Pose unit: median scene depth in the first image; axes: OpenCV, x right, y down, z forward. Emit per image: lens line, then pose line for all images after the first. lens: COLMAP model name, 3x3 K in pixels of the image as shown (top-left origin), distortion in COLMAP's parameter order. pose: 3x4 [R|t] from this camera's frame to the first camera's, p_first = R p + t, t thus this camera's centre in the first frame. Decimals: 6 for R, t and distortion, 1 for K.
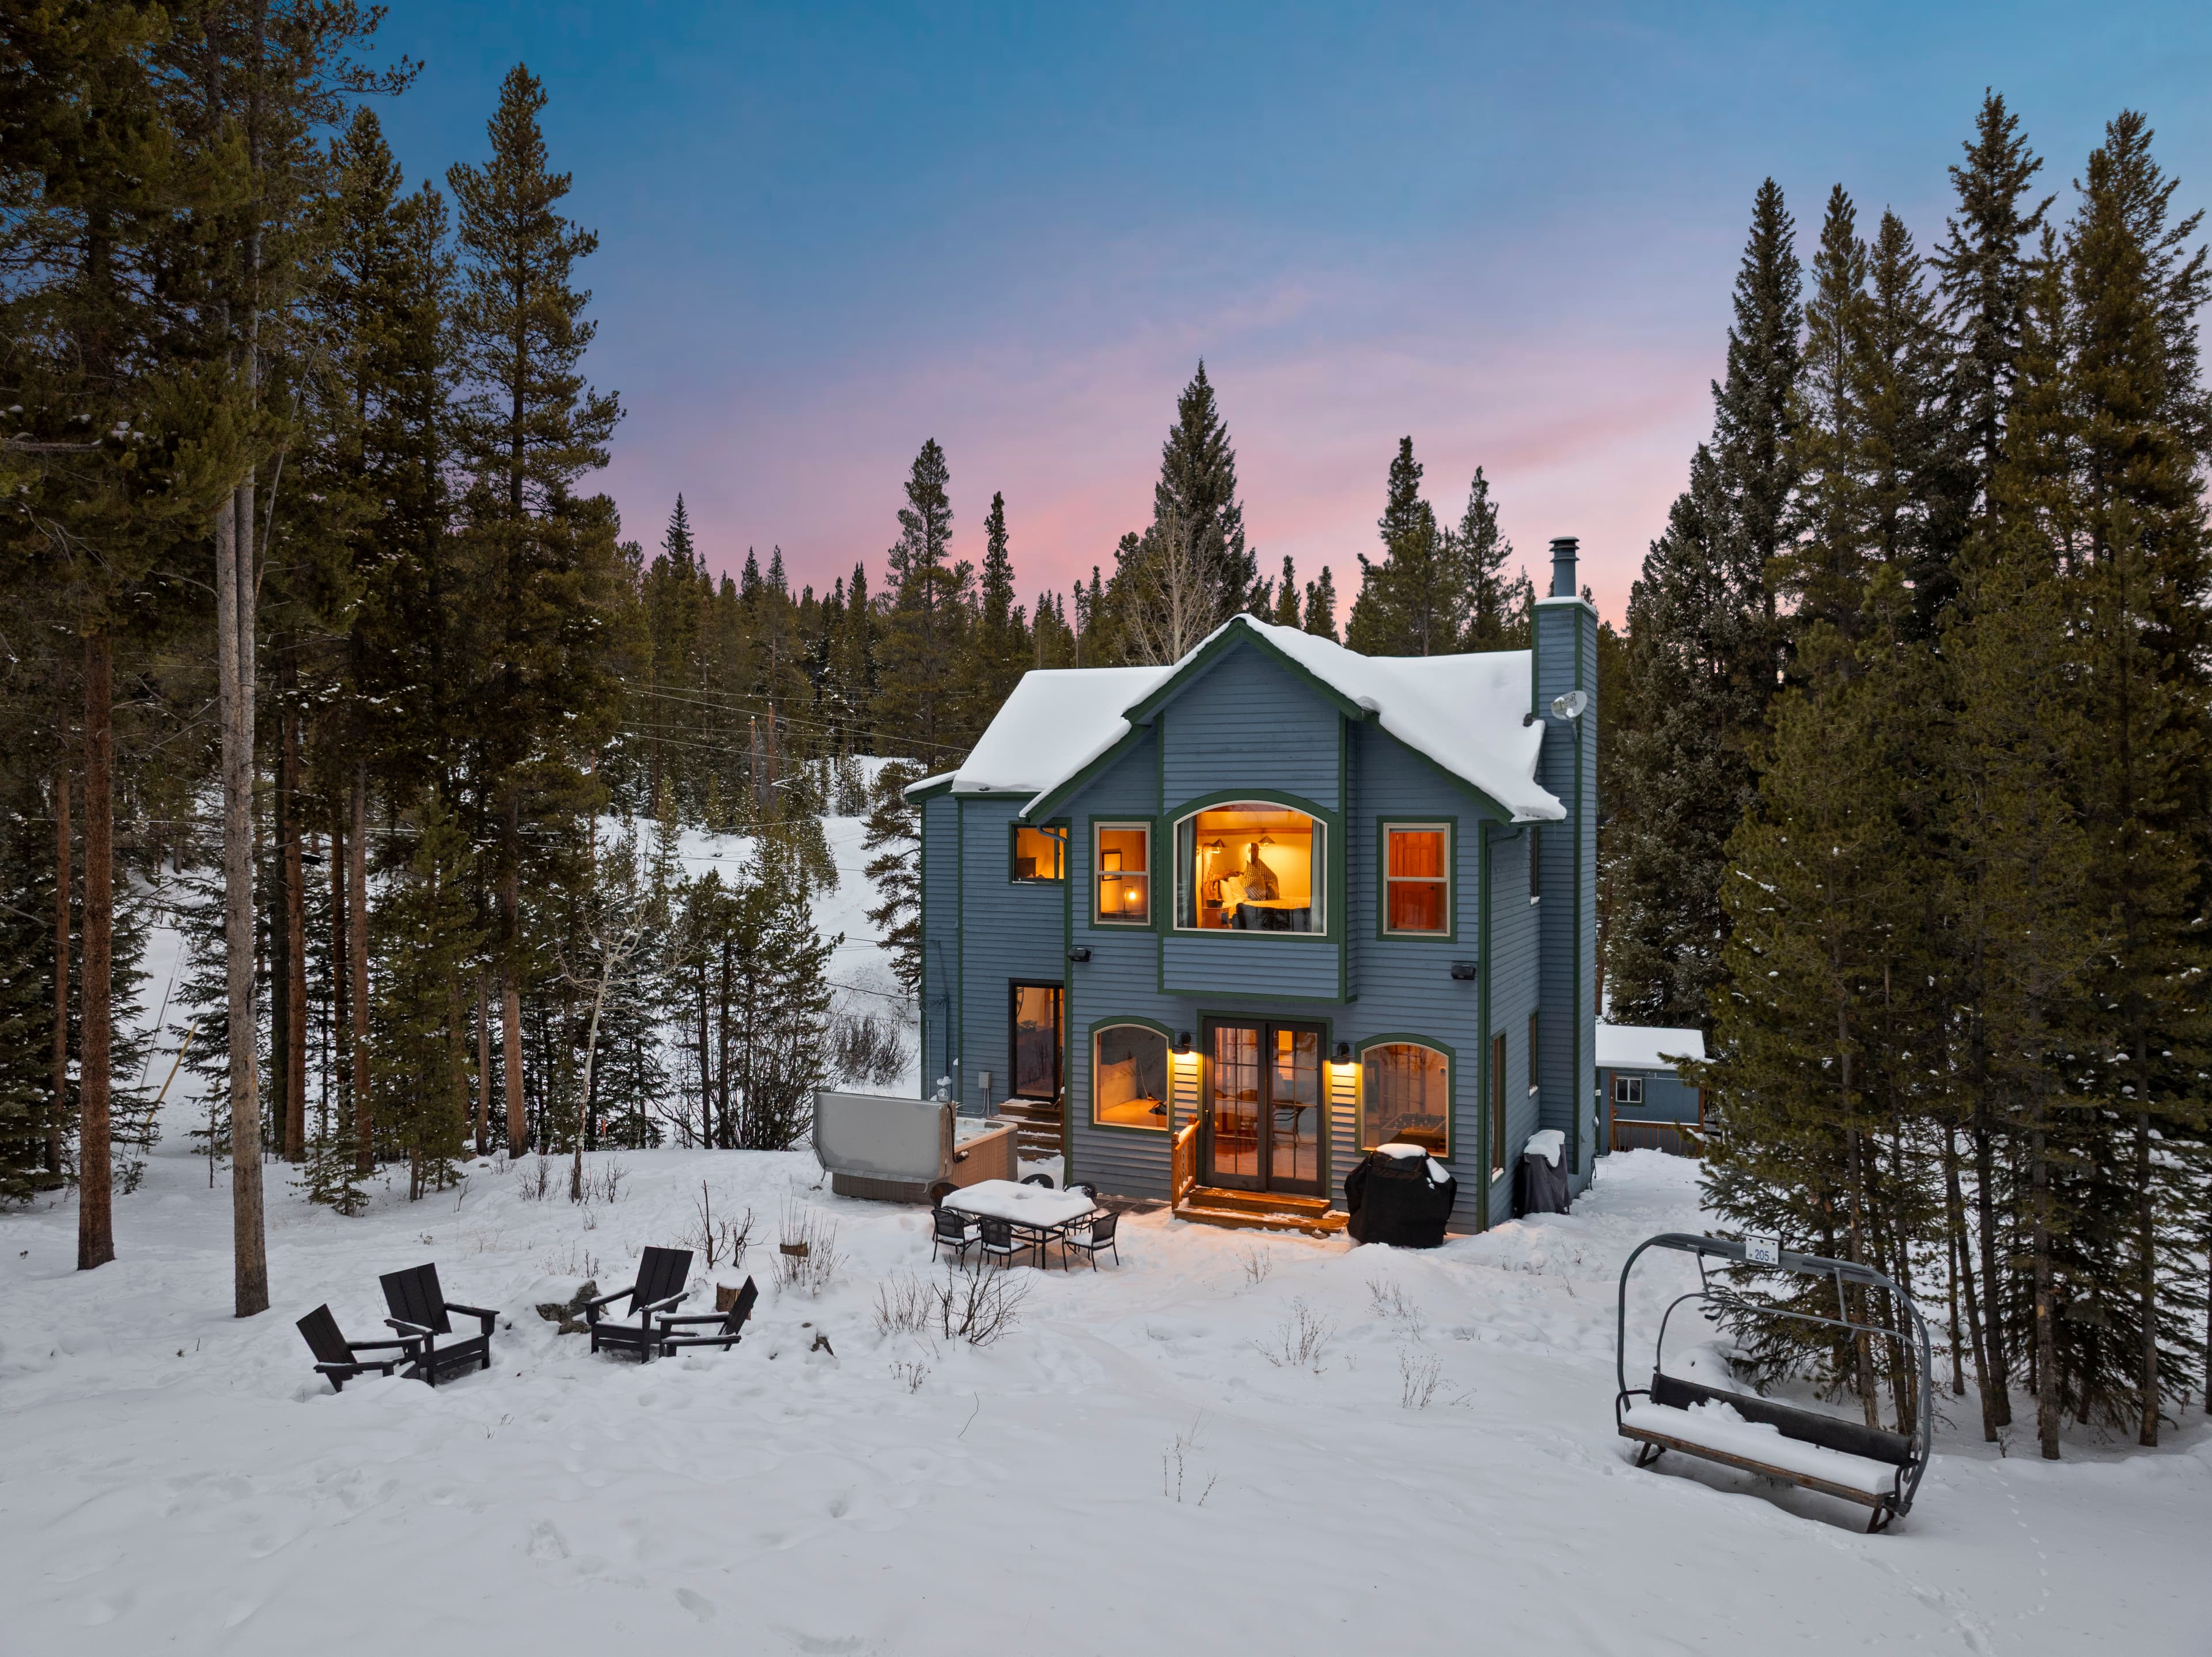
lens RADIAL K [[1591.9, 0, 1106.0], [0, 1591.9, 828.5], [0, 0, 1]] dist [-0.045356, 0.006564]
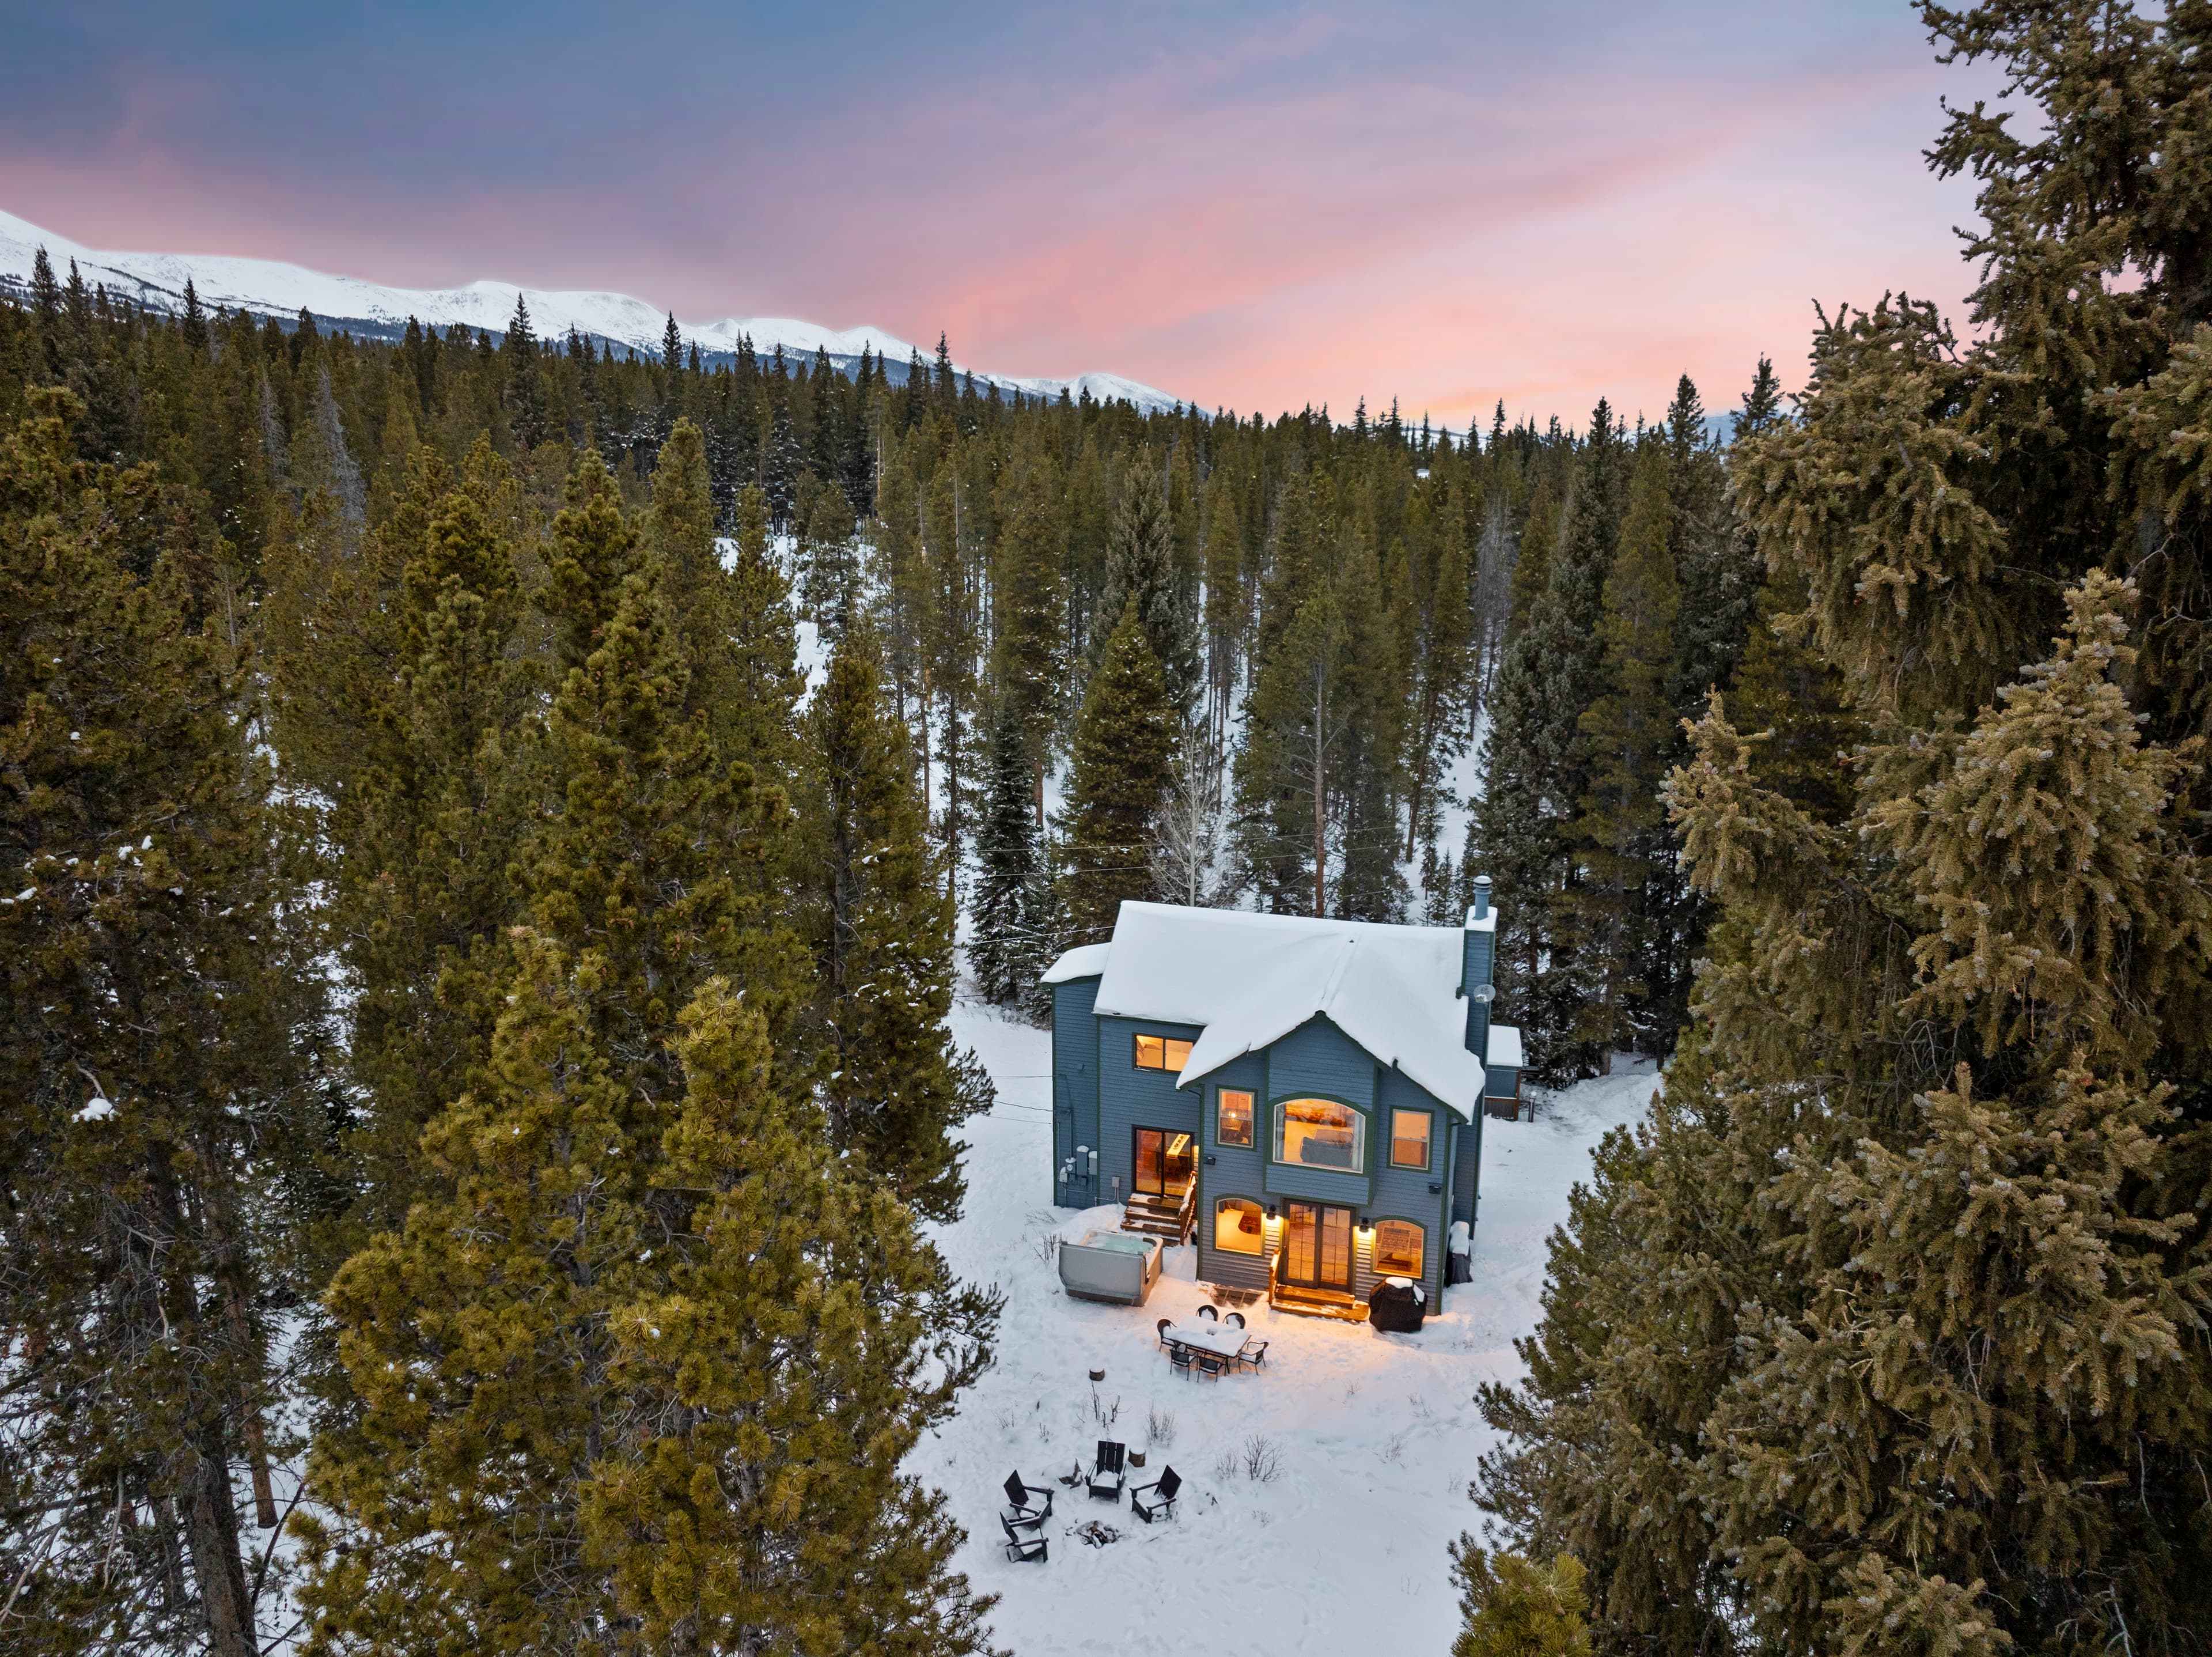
lens RADIAL K [[1591.9, 0, 1106.0], [0, 1591.9, 828.5], [0, 0, 1]] dist [-0.045356, 0.006564]
pose [[0.988221, -0.036445, 0.148629, -0.398797], [0.000755, 0.972378, 0.233409, -0.725082], [-0.153031, -0.230548, 0.960952, -0.598430]]
